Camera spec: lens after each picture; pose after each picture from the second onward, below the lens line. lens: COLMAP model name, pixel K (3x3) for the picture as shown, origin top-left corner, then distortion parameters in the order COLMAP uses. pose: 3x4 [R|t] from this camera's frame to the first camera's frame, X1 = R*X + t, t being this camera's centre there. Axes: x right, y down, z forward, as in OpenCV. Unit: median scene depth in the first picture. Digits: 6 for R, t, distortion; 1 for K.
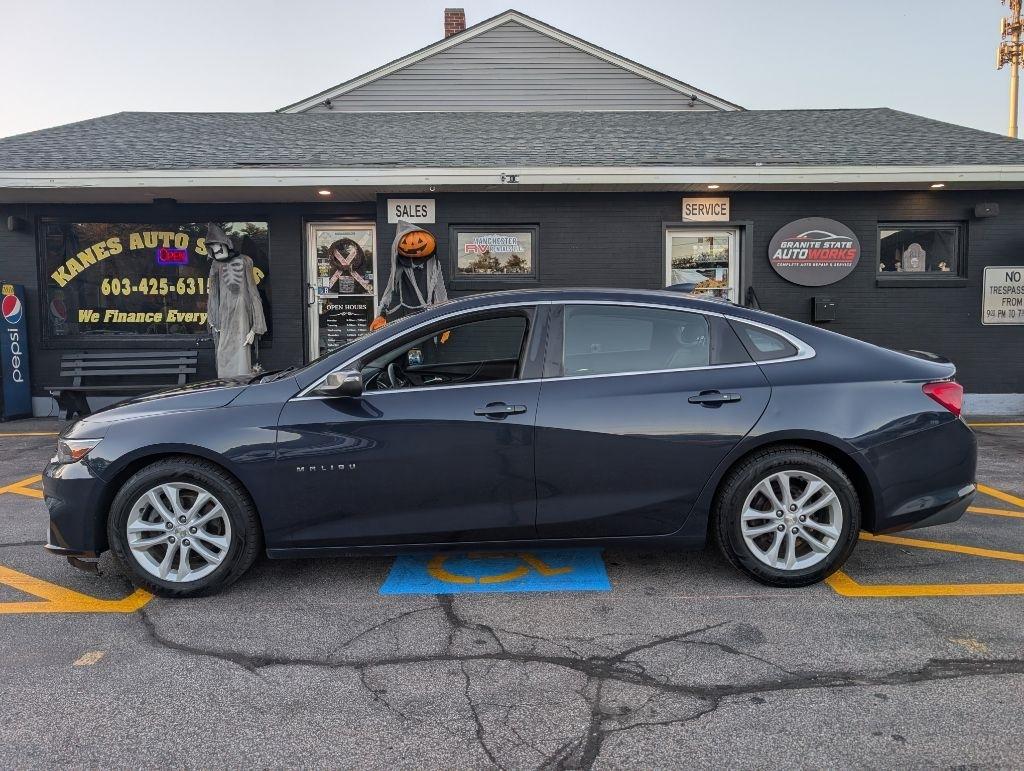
lens RADIAL K [[716.2, 0, 517.5], [0, 716.2, 385.7], [0, 0, 1]] dist [0.008543, -0.001269]
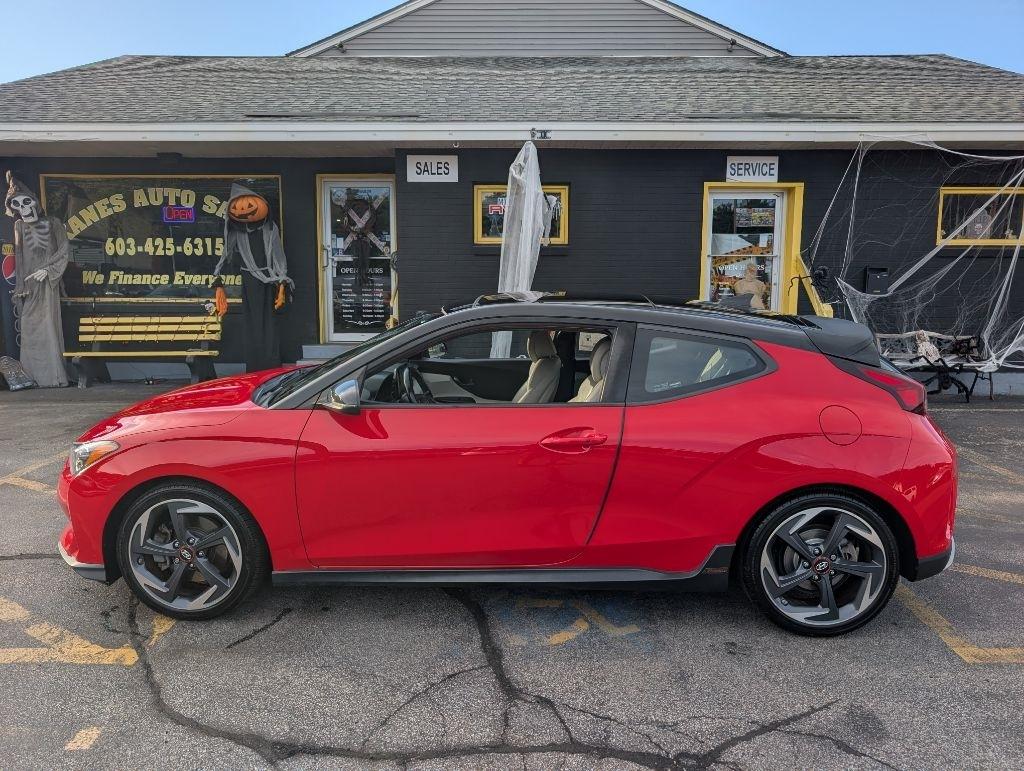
lens RADIAL K [[723.3, 0, 511.0], [0, 723.3, 383.0], [0, 0, 1]] dist [0.002355, 0.001501]
pose [[0.999653, 0.014250, -0.022142, -0.021054], [-0.012815, 0.997889, 0.063664, -0.026734], [0.023003, -0.063358, 0.997726, 0.049569]]
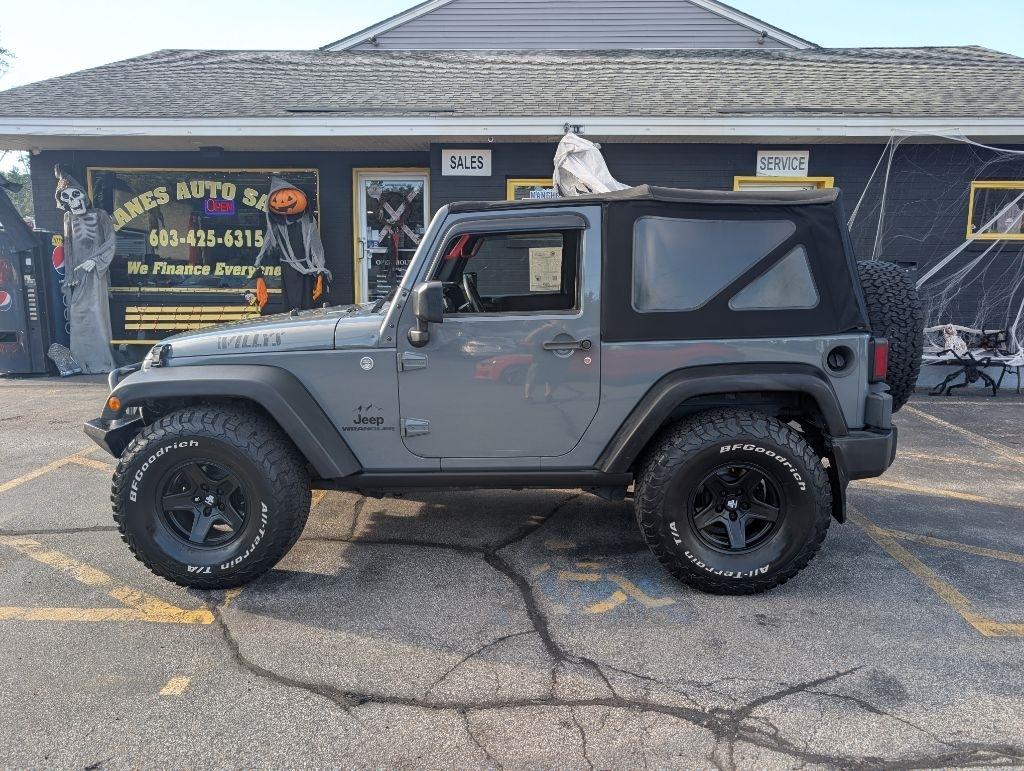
lens RADIAL K [[719.7, 0, 515.4], [0, 719.7, 388.7], [0, 0, 1]] dist [0.005411, 0.000691]
pose [[0.998606, 0.023403, -0.047317, -0.030482], [-0.019380, 0.996298, 0.083756, -0.025922], [0.049102, -0.082722, 0.995362, 0.029885]]
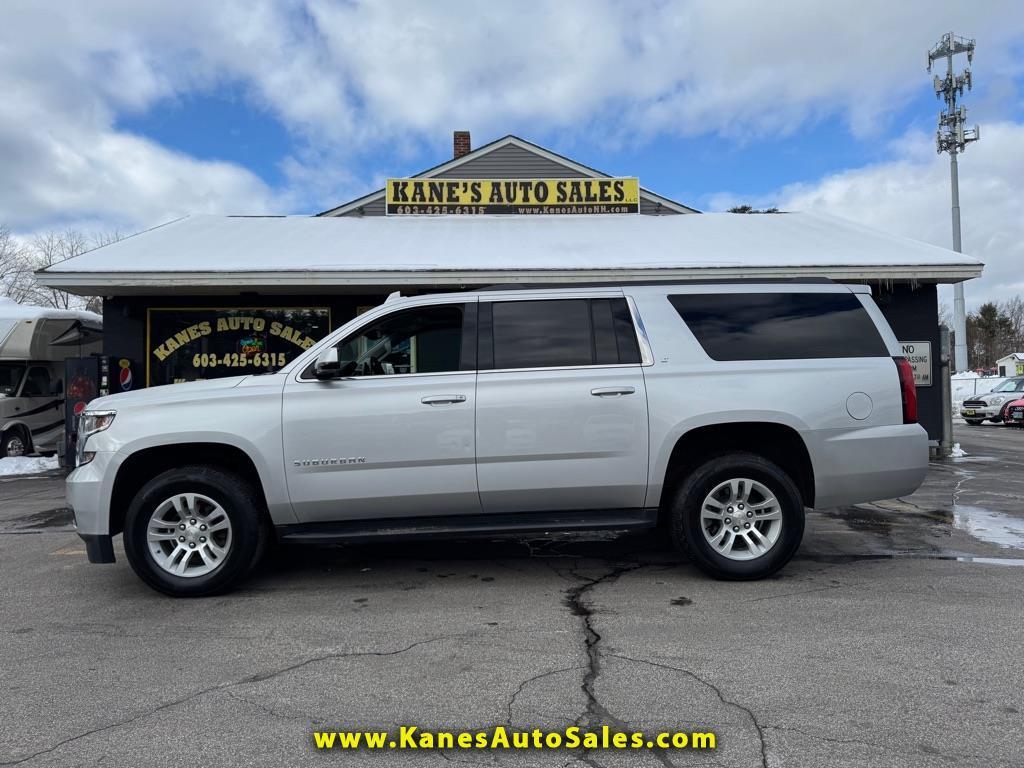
lens RADIAL K [[679.4, 0, 508.5], [0, 679.4, 394.3], [0, 0, 1]] dist [0.155634, -0.274227]
pose [[0.999898, -0.005500, 0.013209, -0.045104], [0.006560, 0.996644, -0.081590, 0.025362], [-0.012715, 0.081669, 0.996578, -0.222532]]
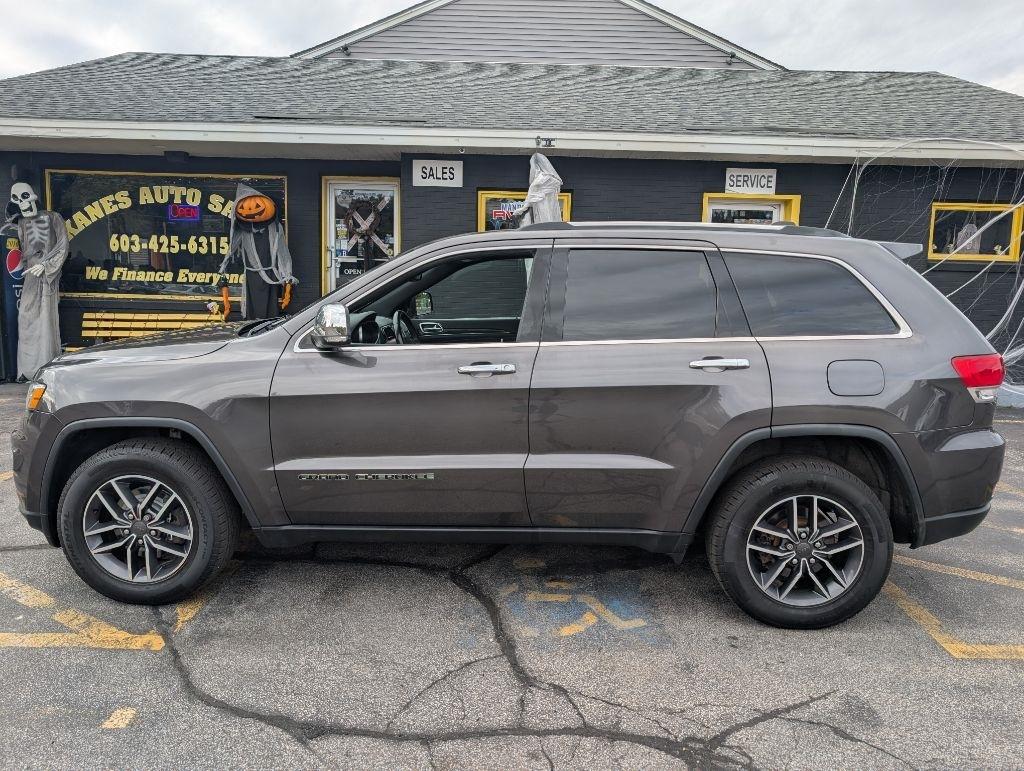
lens RADIAL K [[720.7, 0, 514.7], [0, 720.7, 384.1], [0, 0, 1]] dist [0.005107, 0.000817]
pose [[0.999452, 0.032586, -0.005823, -0.031176], [-0.032174, 0.997644, 0.060591, -0.027033], [0.007783, -0.060370, 0.998146, 0.037212]]
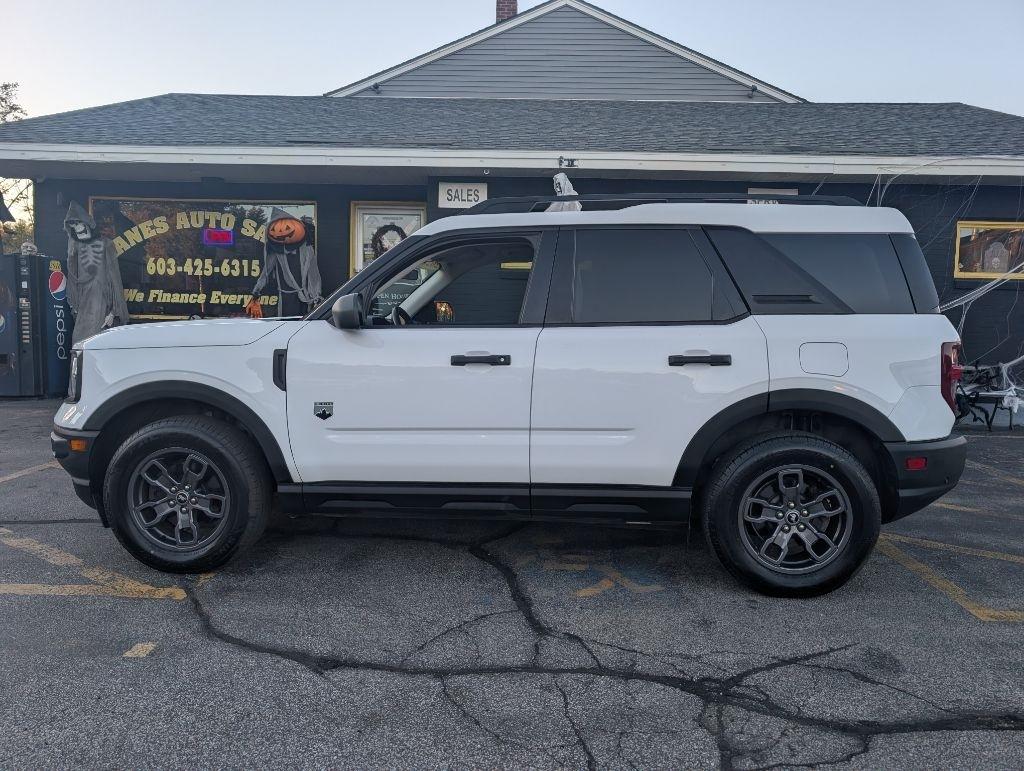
lens RADIAL K [[720.4, 0, 514.2], [0, 720.4, 389.3], [0, 0, 1]] dist [0.005919, 0.000511]
pose [[0.998422, 0.035077, -0.043846, -0.026379], [-0.034824, 0.999372, 0.006507, 0.008113], [0.044046, -0.004970, 0.999017, 0.031198]]
